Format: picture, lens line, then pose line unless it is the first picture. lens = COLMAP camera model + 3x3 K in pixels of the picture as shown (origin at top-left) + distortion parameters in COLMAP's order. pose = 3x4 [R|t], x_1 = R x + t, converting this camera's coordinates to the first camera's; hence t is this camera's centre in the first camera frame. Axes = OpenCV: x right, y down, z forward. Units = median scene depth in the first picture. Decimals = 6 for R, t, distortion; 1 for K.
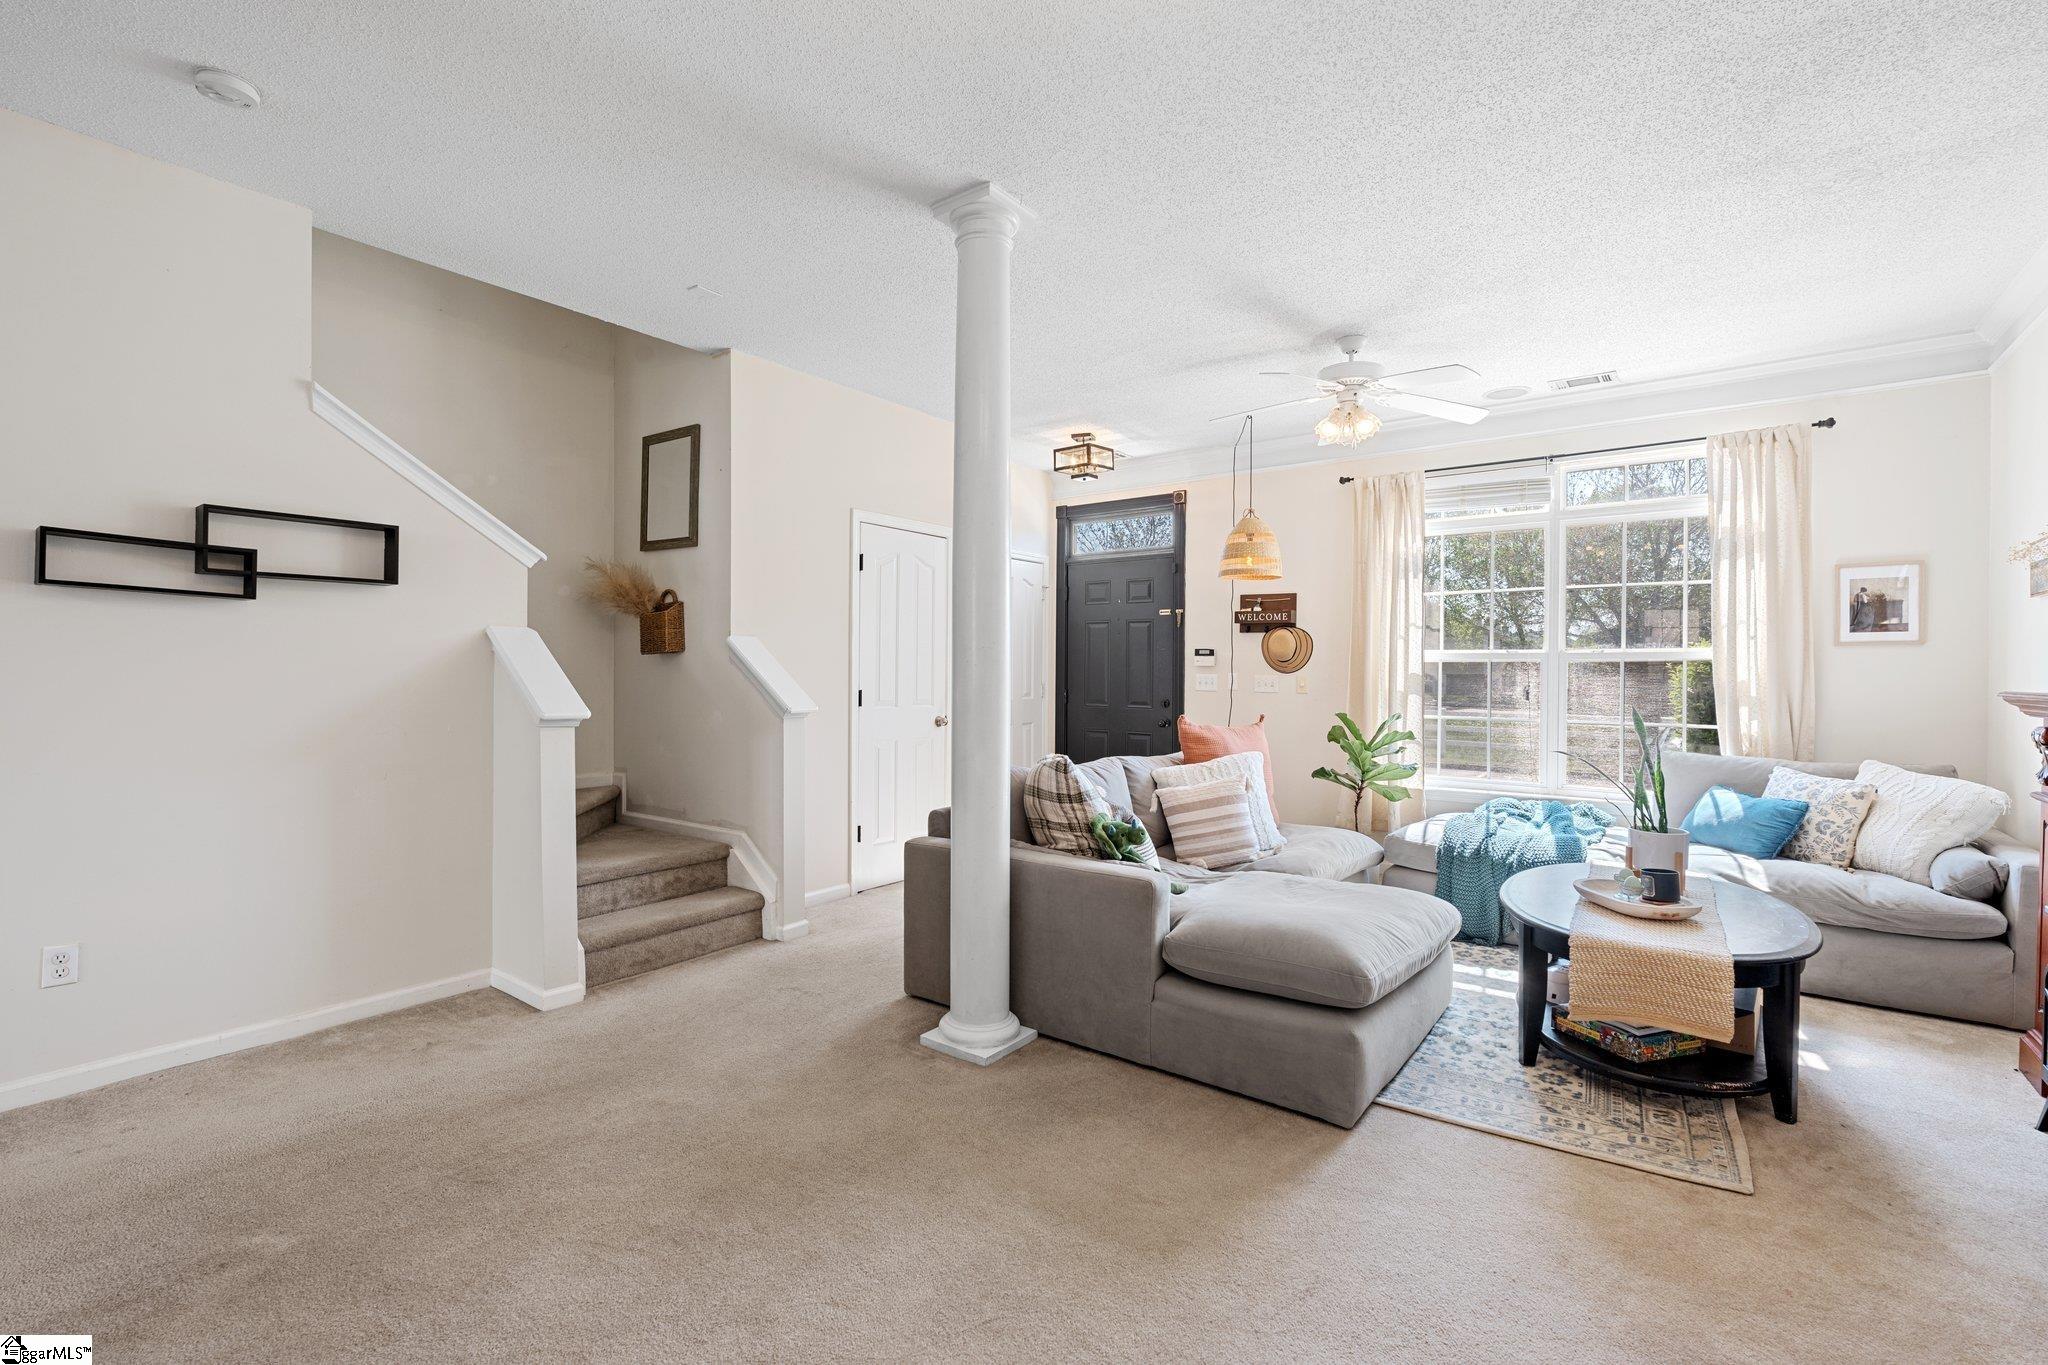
lens RADIAL K [[902.2, 0, 1029.3], [0, 902.2, 681.6], [0, 0, 1]] dist [-0.001591, -0.000214]
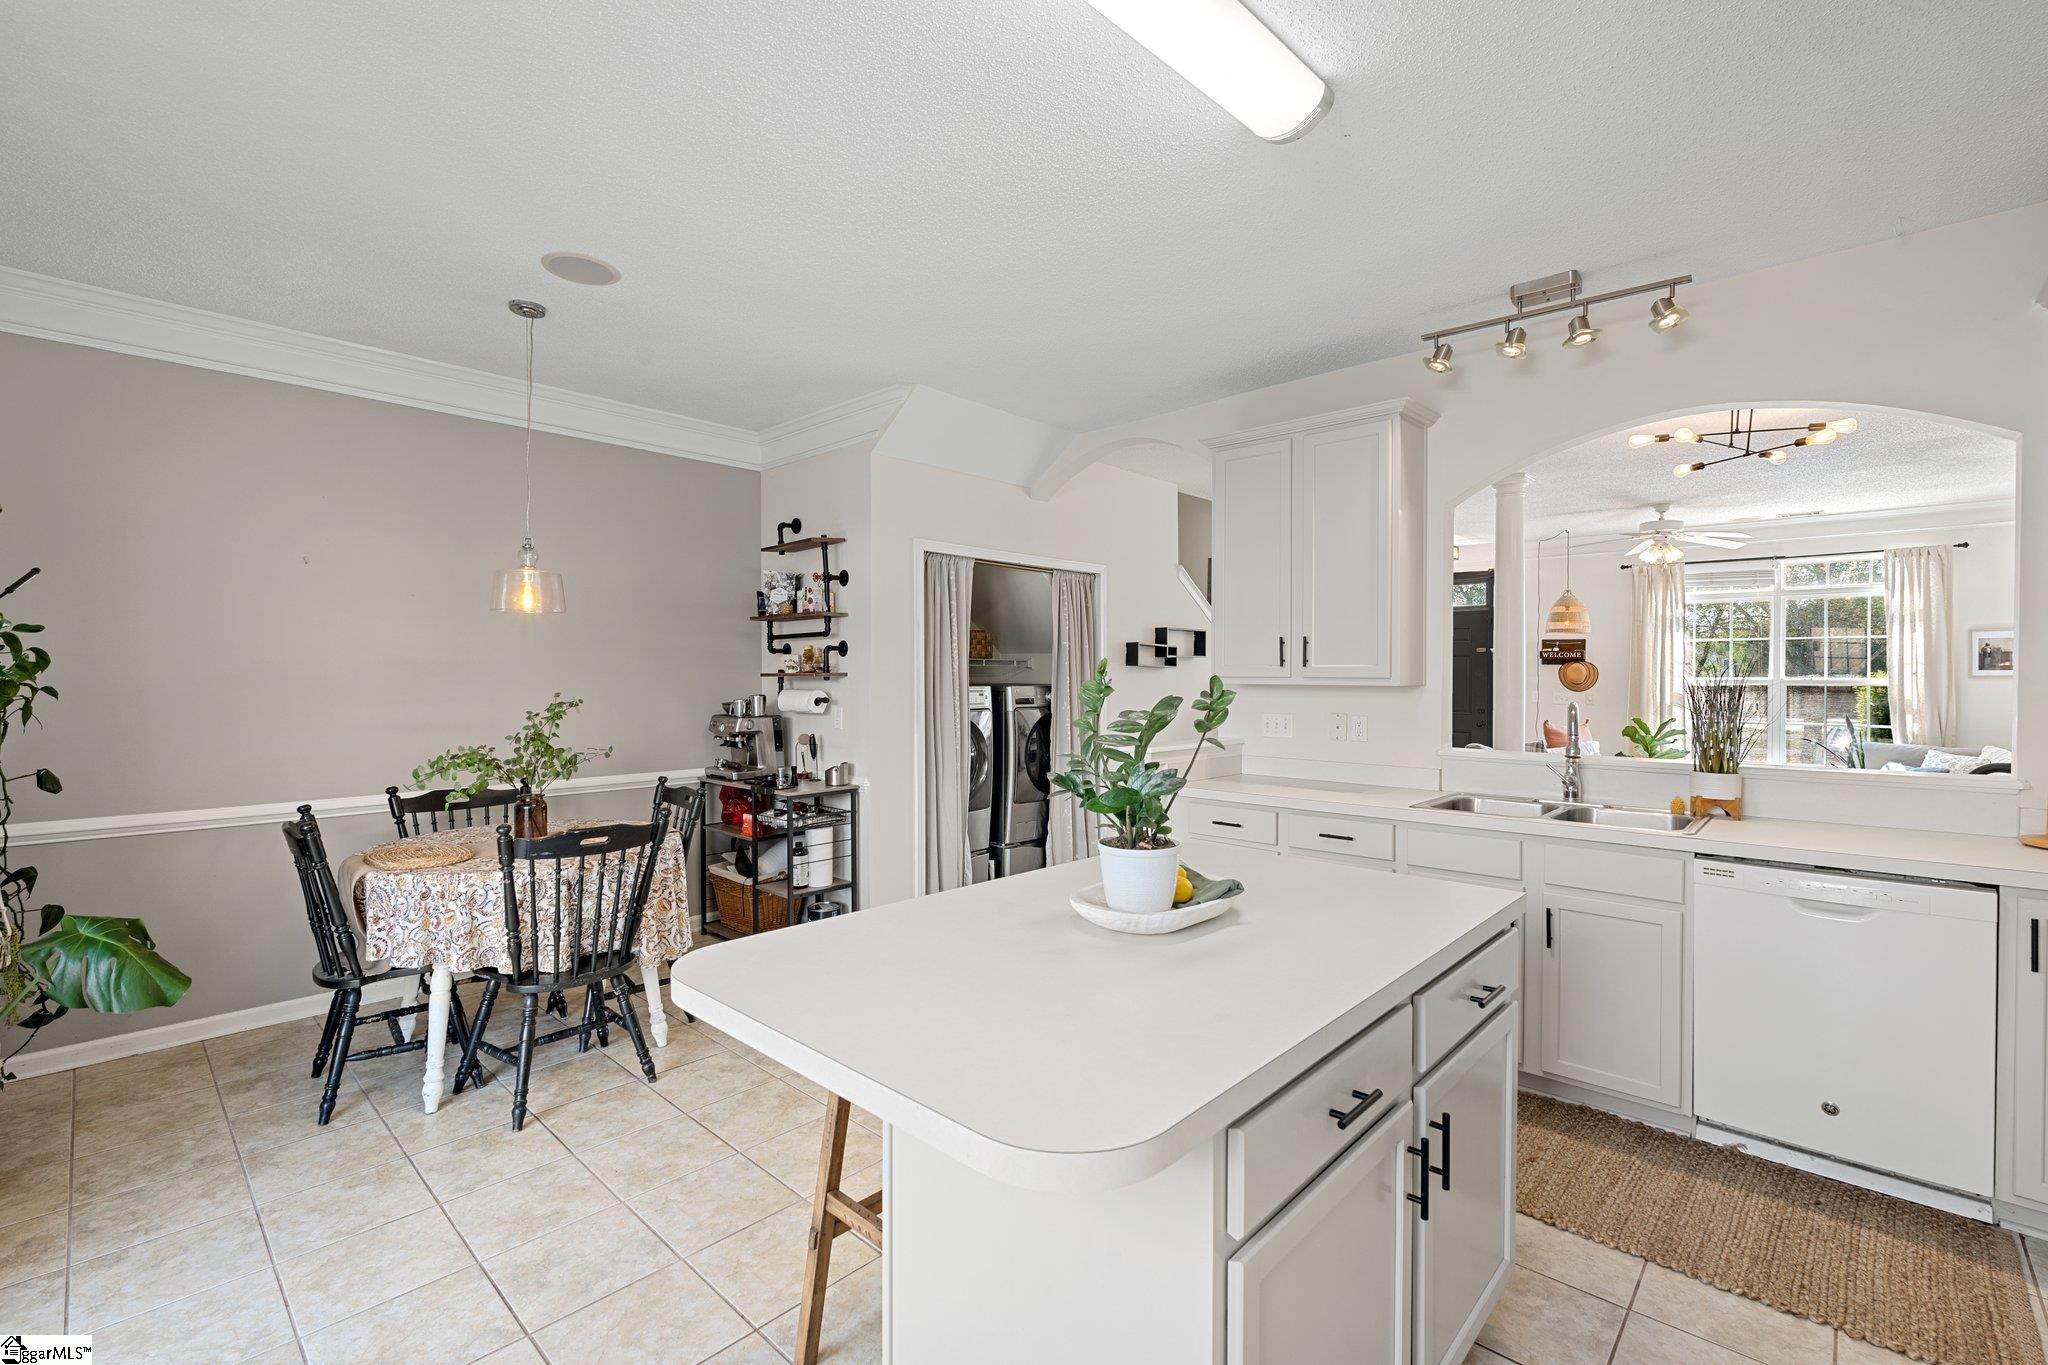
lens RADIAL K [[902.2, 0, 1019.1], [0, 902.2, 685.8], [0, 0, 1]] dist [-0.001591, -0.000214]
pose [[0.994087, -0.003871, -0.108514, -0.583432], [0.004218, 0.999987, 0.002971, -0.032915], [0.108501, -0.003411, 0.994090, -0.735263]]
